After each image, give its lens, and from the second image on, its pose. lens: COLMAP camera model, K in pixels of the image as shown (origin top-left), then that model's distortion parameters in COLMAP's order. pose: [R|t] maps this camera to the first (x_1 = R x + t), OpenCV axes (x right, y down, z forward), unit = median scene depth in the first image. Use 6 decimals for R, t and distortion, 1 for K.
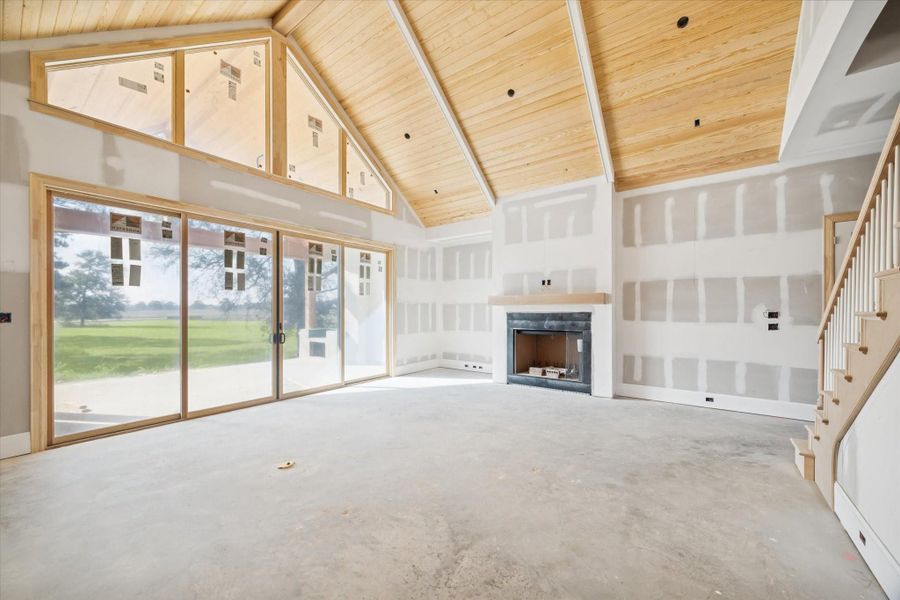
lens RADIAL K [[353.9, 0, 442.1], [0, 353.9, 311.1], [0, 0, 1]] dist [0.001499, -0.001630]
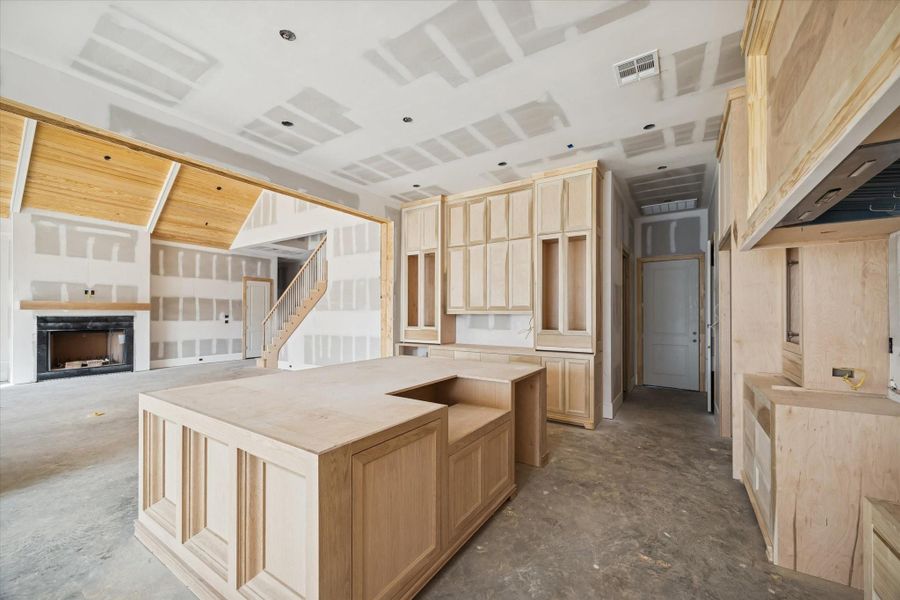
lens RADIAL K [[353.9, 0, 448.9], [0, 353.9, 314.0], [0, 0, 1]] dist [0.001499, -0.001630]
pose [[-0.061185, 0.003746, 0.998119, -1.093830], [0.001106, 0.999993, -0.003685, 0.003087], [-0.998126, 0.000879, -0.061189, -0.217430]]
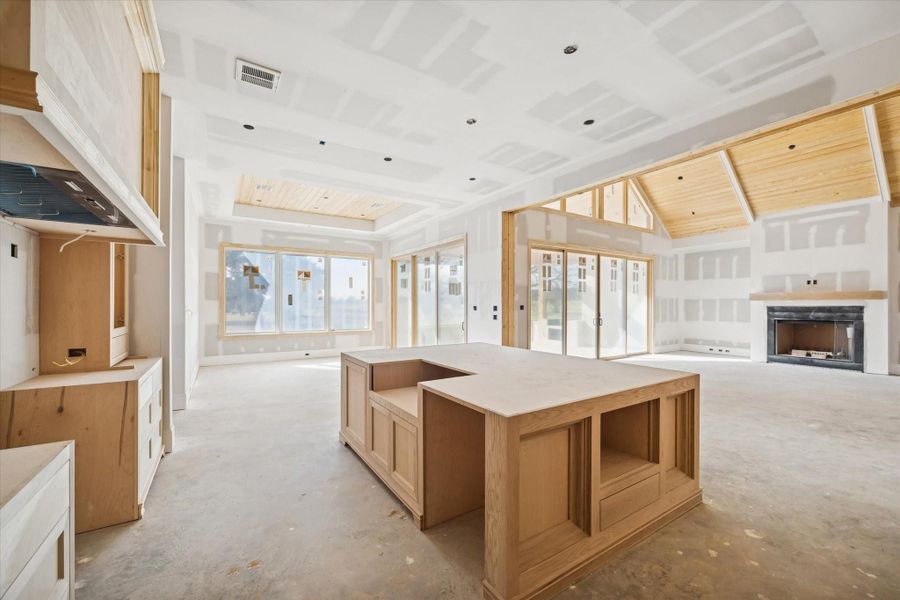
lens RADIAL K [[353.9, 0, 446.1], [0, 353.9, 305.3], [0, 0, 1]] dist [0.001499, -0.001630]
pose [[0.937108, 0.001391, -0.349036, -0.503964], [-0.001773, 0.999998, -0.000777, 0.004403], [0.349034, 0.001347, 0.937109, -0.655531]]
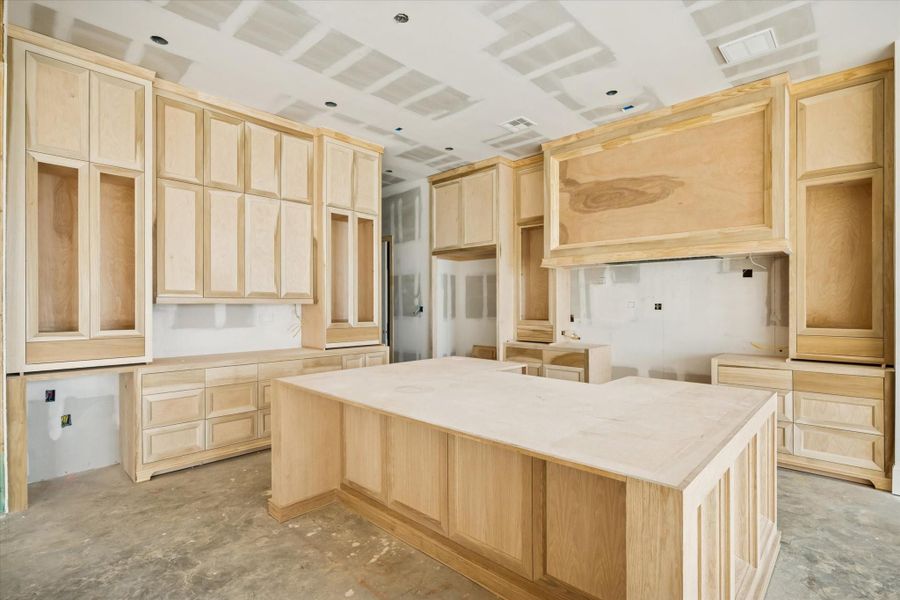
lens RADIAL K [[434.8, 0, 450.0], [0, 434.8, 303.2], [0, 0, 1]] dist [-0.006158, 0.000395]
pose [[-0.993415, 0.003636, 0.114512, -0.621114], [0.003283, 0.999989, -0.003269, 0.002929], [-0.114522, -0.002871, -0.993417, 0.287031]]
